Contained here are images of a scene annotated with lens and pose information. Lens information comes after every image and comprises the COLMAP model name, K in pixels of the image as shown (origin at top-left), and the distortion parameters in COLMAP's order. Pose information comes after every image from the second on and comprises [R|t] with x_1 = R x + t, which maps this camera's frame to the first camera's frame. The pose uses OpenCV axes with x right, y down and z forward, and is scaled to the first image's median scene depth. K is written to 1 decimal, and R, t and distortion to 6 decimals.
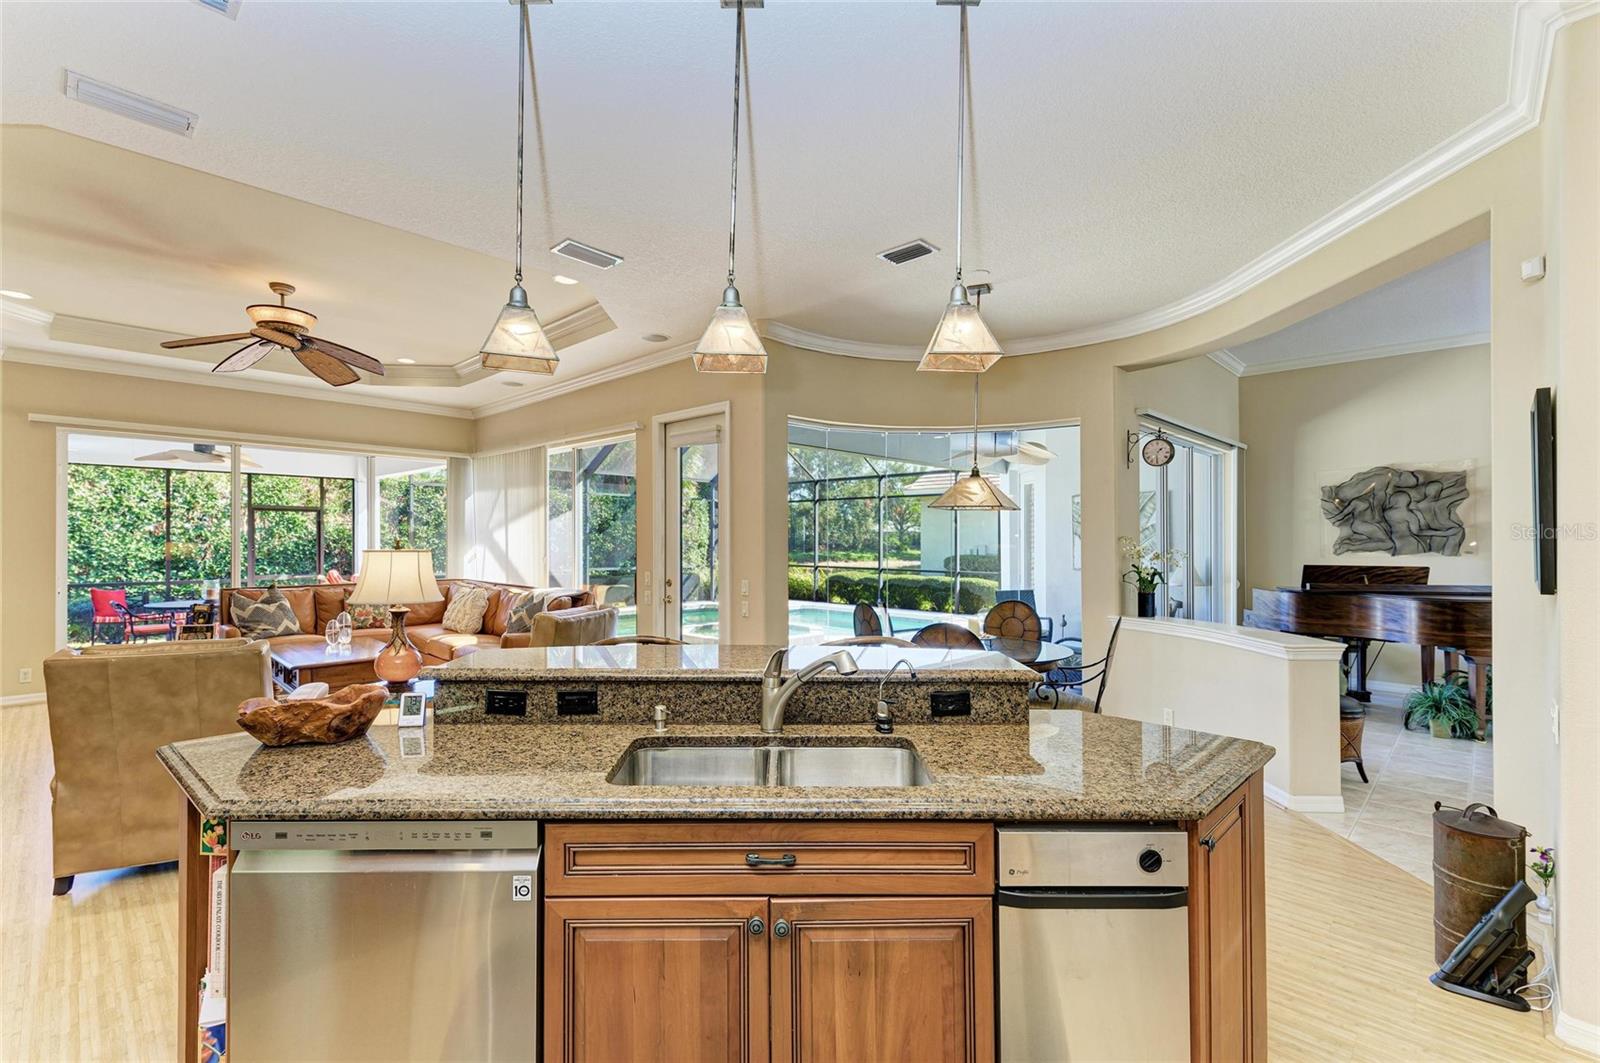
lens RADIAL K [[714.2, 0, 800.2], [0, 714.2, 531.5], [0, 0, 1]] dist [0.022508, -0.006550]
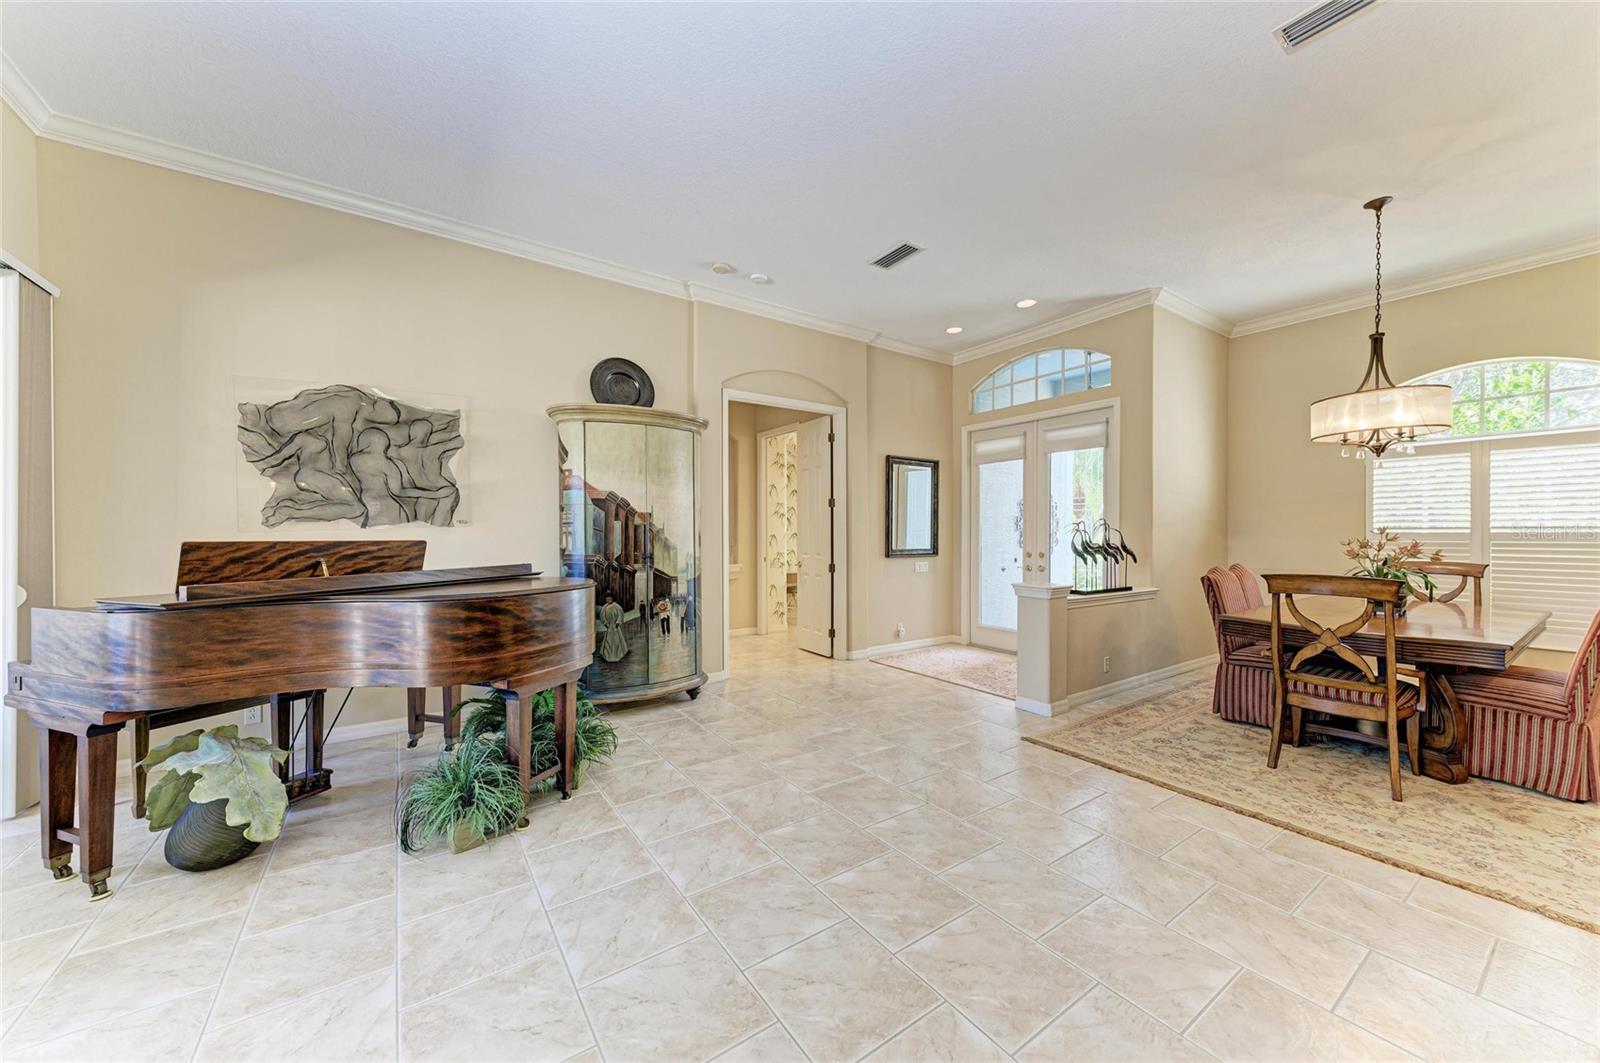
lens RADIAL K [[566.4, 0, 801.8], [0, 566.4, 539.0], [0, 0, 1]] dist [0.011517, -0.003597]
pose [[0.192402, -0.013523, 0.981223, 0.398617], [-0.009548, 0.999832, 0.015652, 0.032334], [-0.981270, -0.012380, 0.192241, 0.521420]]
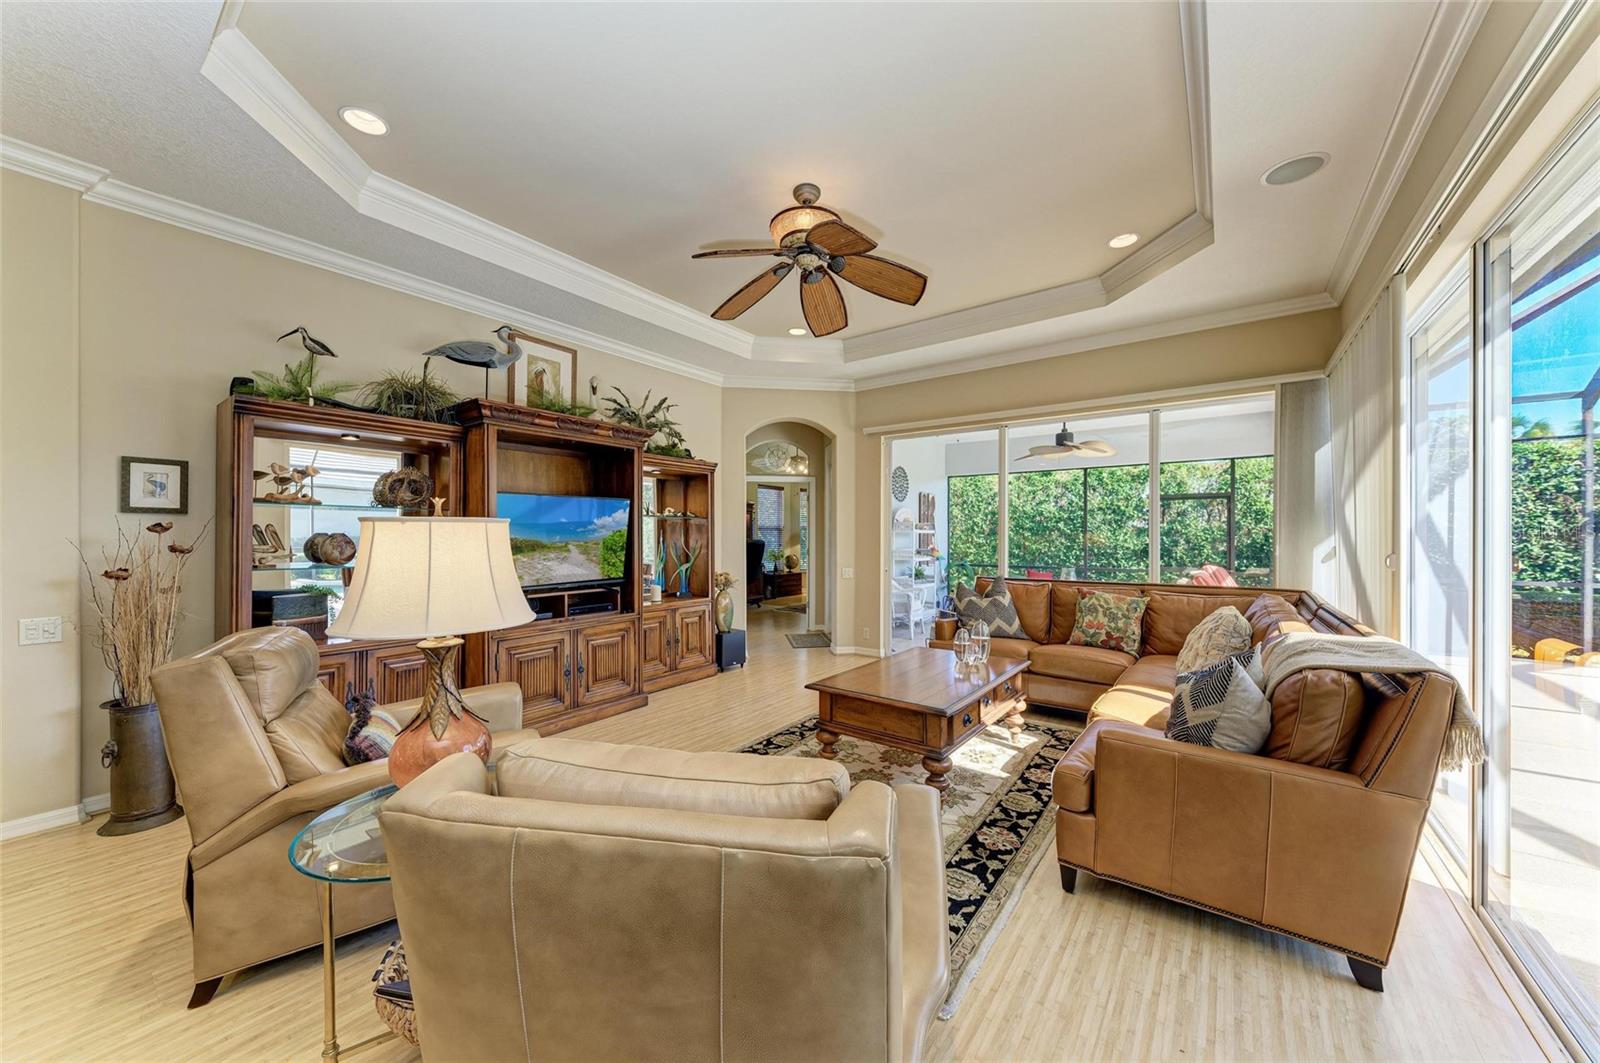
lens RADIAL K [[566.4, 0, 806.0], [0, 566.4, 535.5], [0, 0, 1]] dist [0.011517, -0.003597]
pose [[0.131682, -0.004251, -0.991283, -0.086310], [0.012318, 0.999921, -0.002652, 0.023455], [0.991216, -0.011861, 0.131724, 0.677905]]
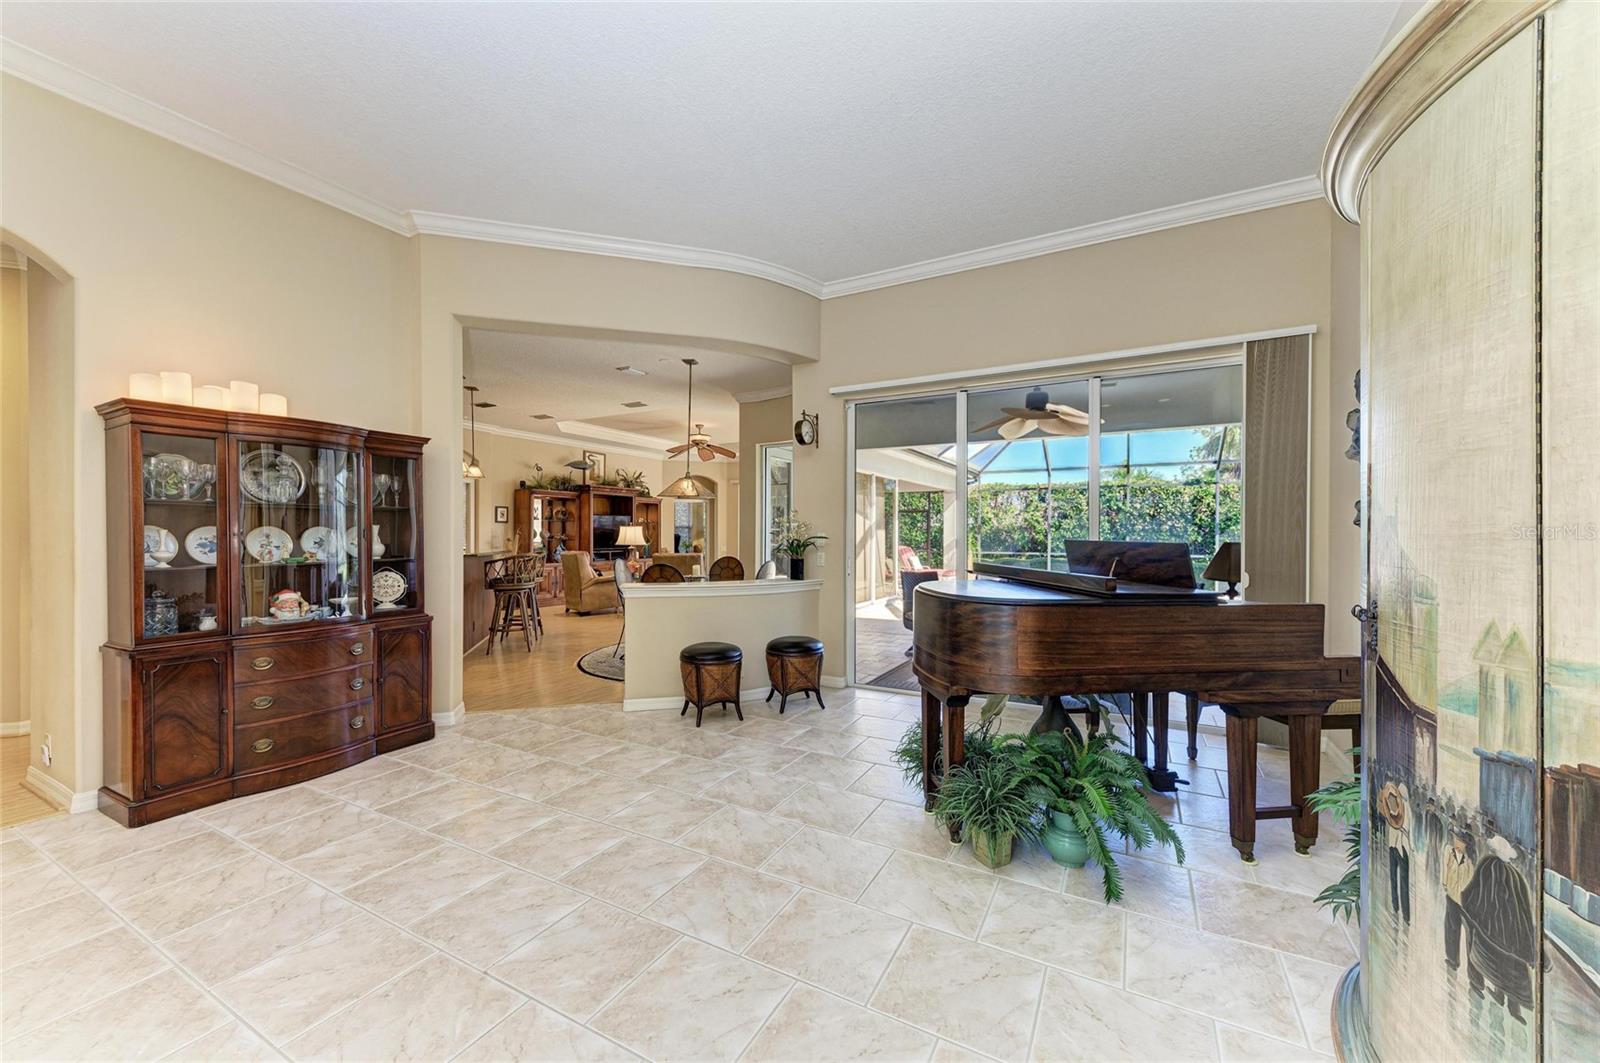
lens RADIAL K [[613.4, 0, 802.1], [0, 613.4, 535.2], [0, 0, 1]] dist [0.012507, -0.002787]
pose [[0.266198, -0.001417, -0.963917, 1.080248], [0.009145, 0.999958, 0.001056, 0.035890], [0.963875, -0.009096, 0.266199, 0.570572]]
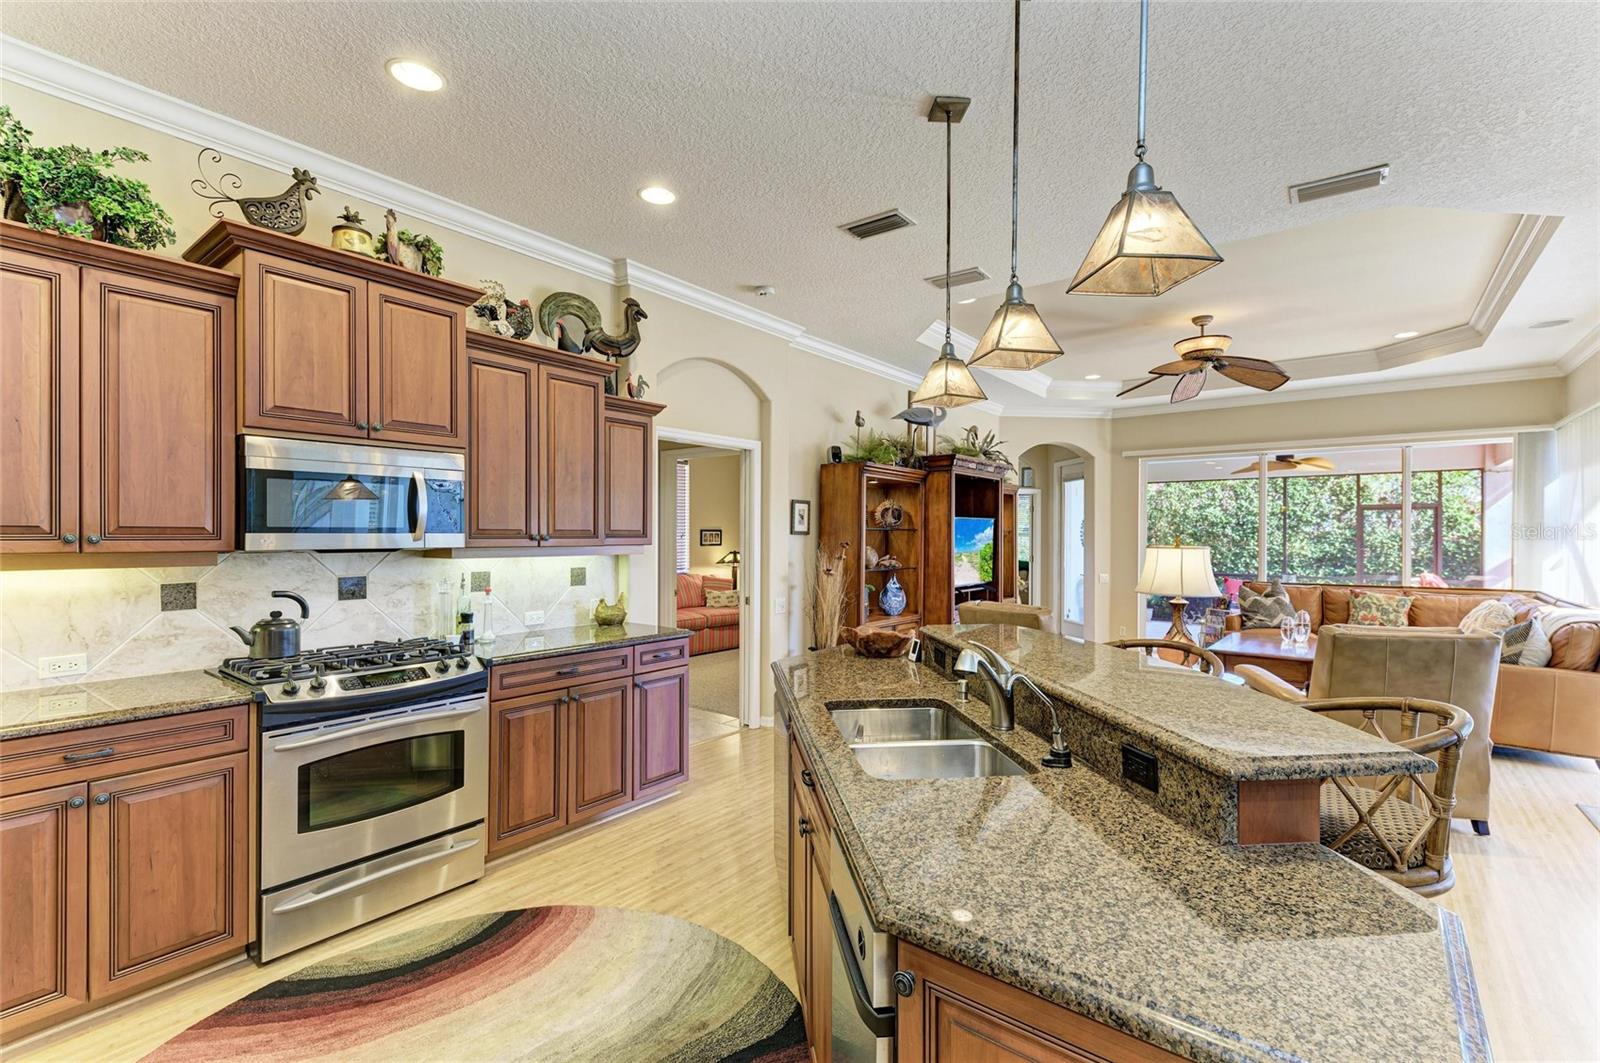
lens RADIAL K [[714.2, 0, 804.0], [0, 714.2, 534.5], [0, 0, 1]] dist [0.022508, -0.006550]
pose [[0.110286, -0.004804, -0.993888, 0.260356], [0.008046, 0.999960, -0.003941, 0.003494], [0.993867, -0.007562, 0.110320, 0.177636]]
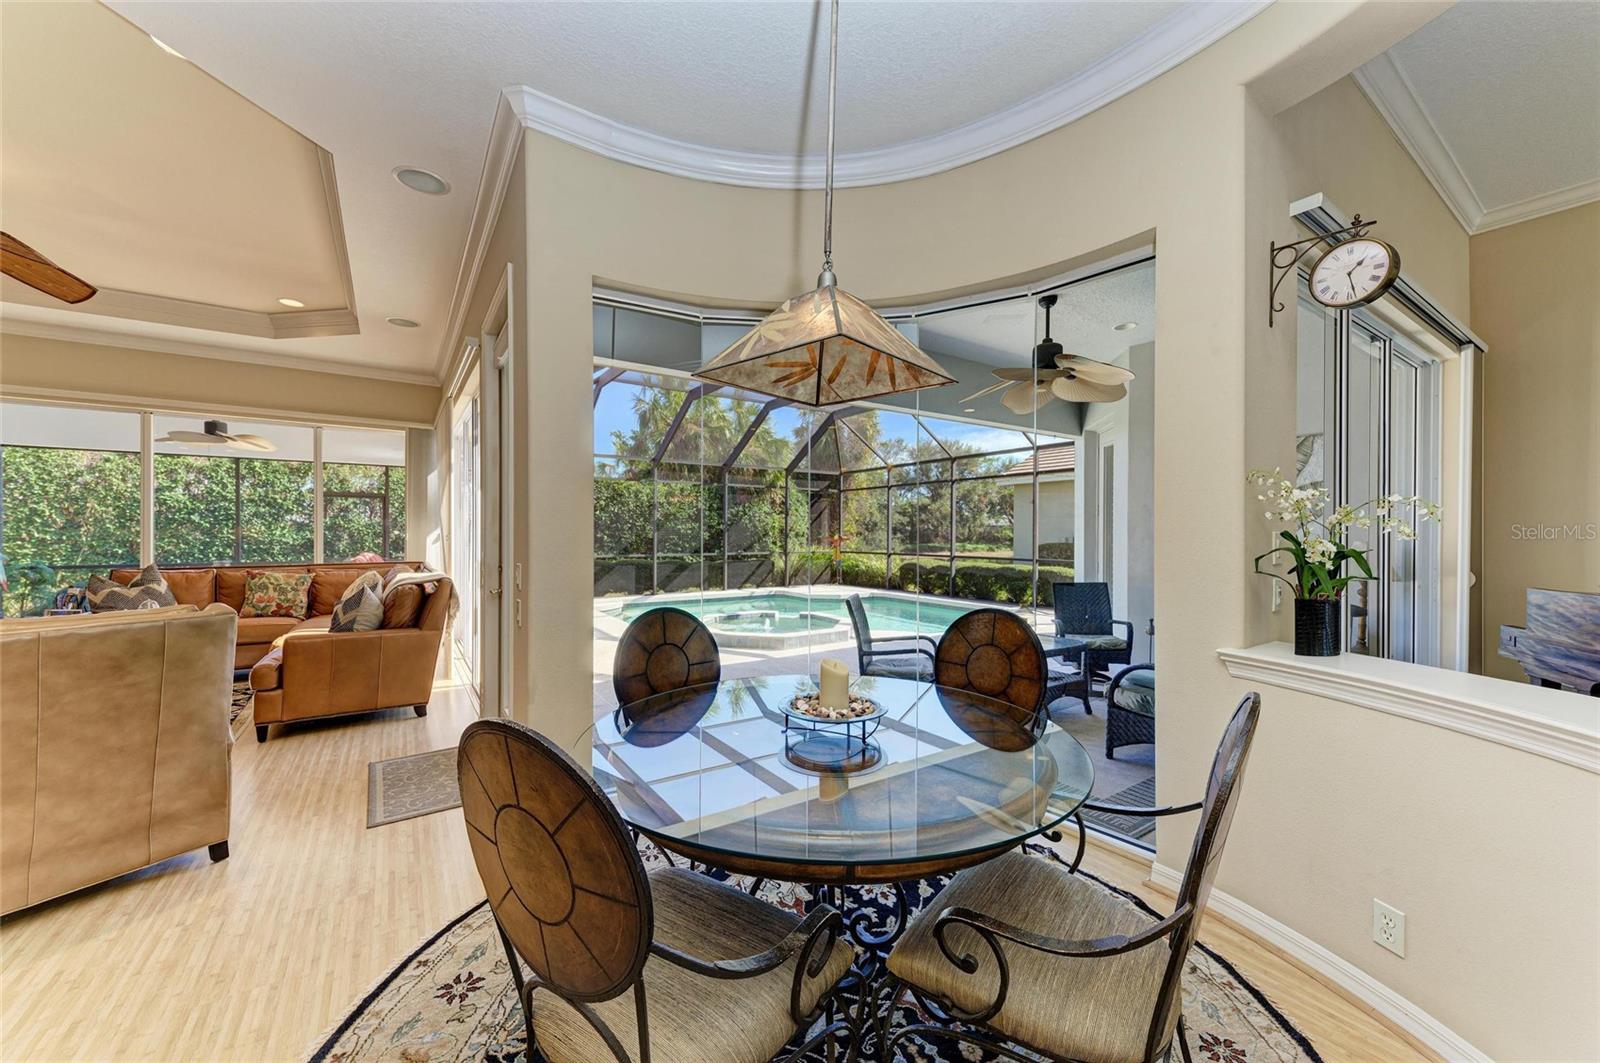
lens RADIAL K [[598.2, 0, 799.5], [0, 598.2, 537.8], [0, 0, 1]] dist [0.010074, -0.000418]
pose [[0.977814, -0.001534, -0.209468, 0.193640], [0.005310, 0.999833, 0.017463, 0.031245], [0.209407, -0.018187, 0.977659, 0.444784]]
